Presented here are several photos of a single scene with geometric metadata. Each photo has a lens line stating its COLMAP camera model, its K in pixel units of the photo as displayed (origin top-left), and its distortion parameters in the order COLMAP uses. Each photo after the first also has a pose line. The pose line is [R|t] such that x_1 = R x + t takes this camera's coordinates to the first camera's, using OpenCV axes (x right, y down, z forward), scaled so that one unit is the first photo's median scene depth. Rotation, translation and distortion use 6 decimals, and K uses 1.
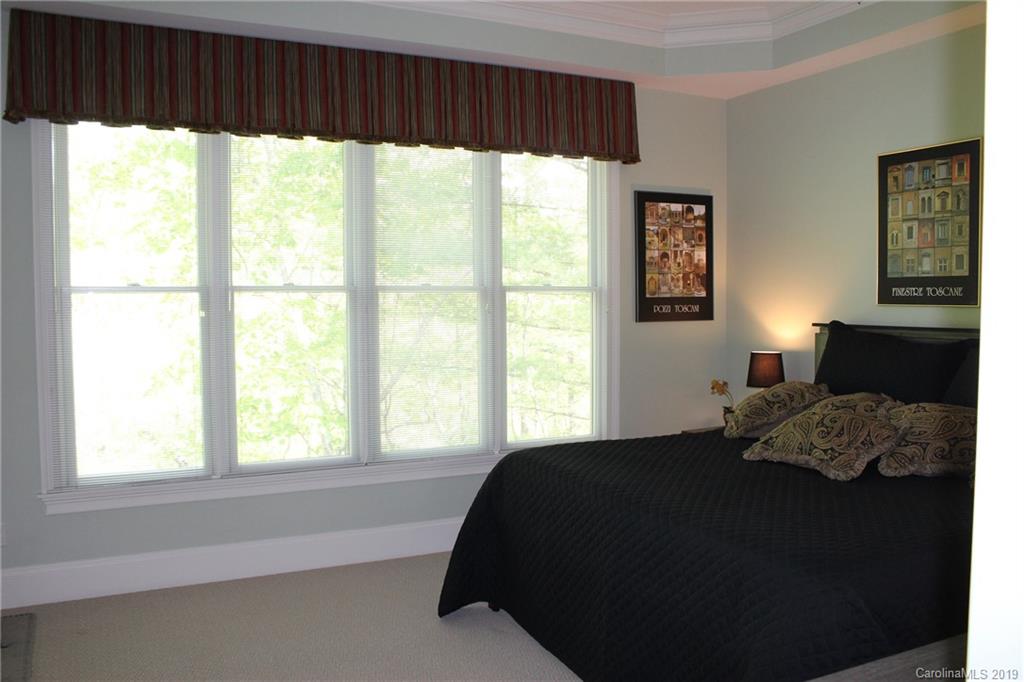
lens RADIAL K [[852.9, 0, 509.5], [0, 852.9, 346.0], [0, 0, 1]] dist [-0.159622, 0.133423]
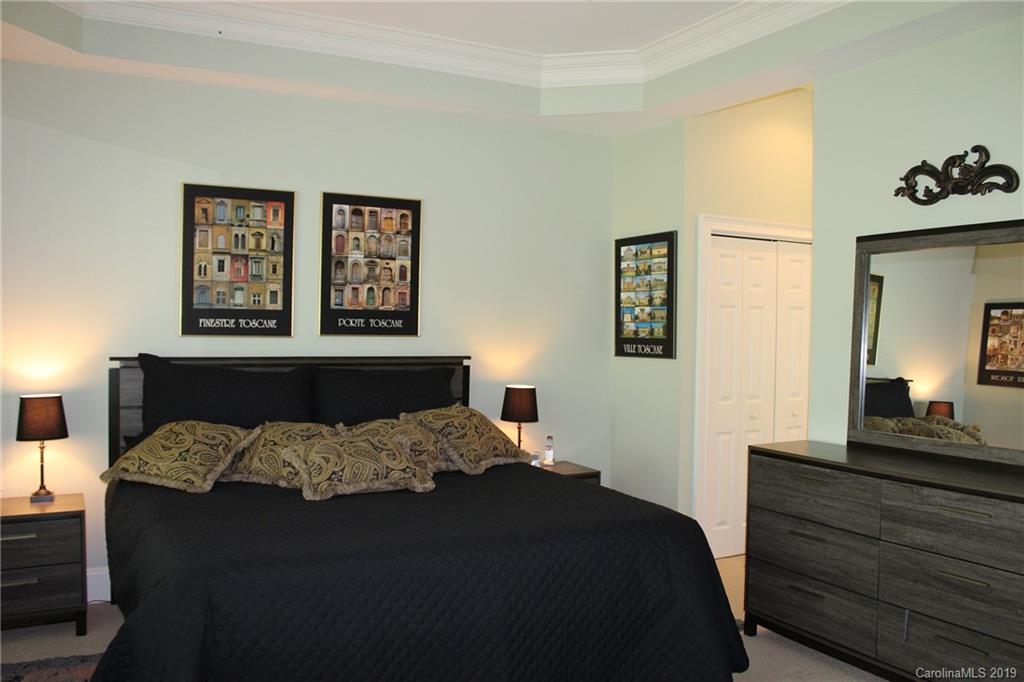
lens RADIAL K [[852.9, 0, 510.9], [0, 852.9, 341.0], [0, 0, 1]] dist [-0.159622, 0.133423]
pose [[-0.028322, -0.011241, 0.999536, -0.564843], [0.044183, 0.998945, 0.012486, -0.040260], [-0.998622, 0.044516, -0.027795, 0.666222]]
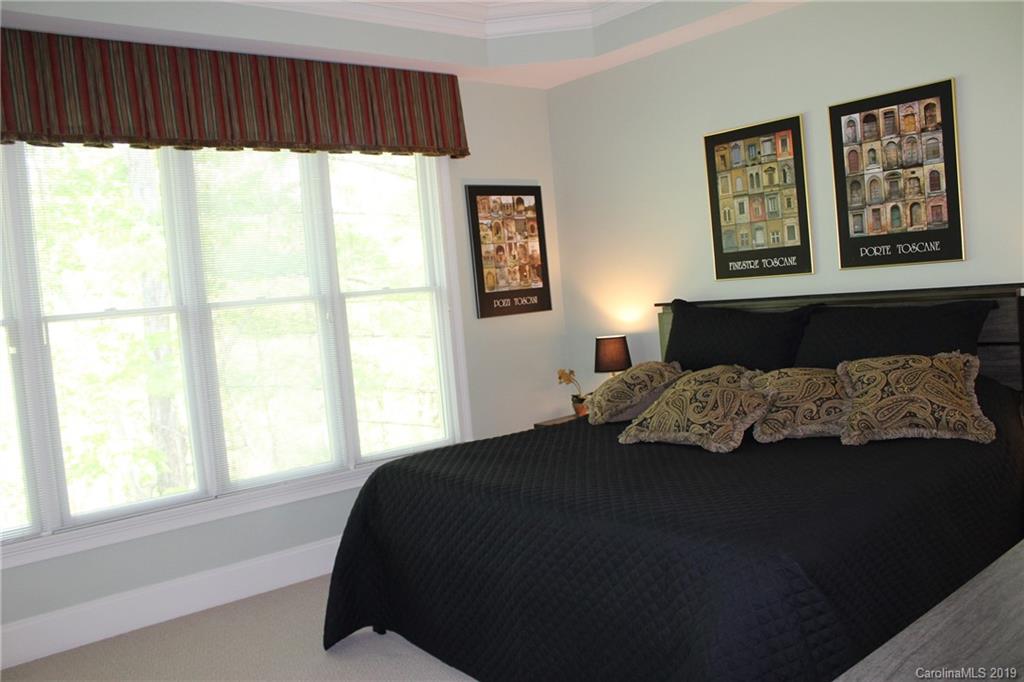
lens RADIAL K [[852.9, 0, 509.3], [0, 852.9, 346.8], [0, 0, 1]] dist [-0.159622, 0.133423]
pose [[0.967698, -0.094002, 0.233931, -0.060390], [0.095076, 0.995447, 0.006706, 0.001274], [-0.233496, 0.015752, 0.972230, 0.043429]]
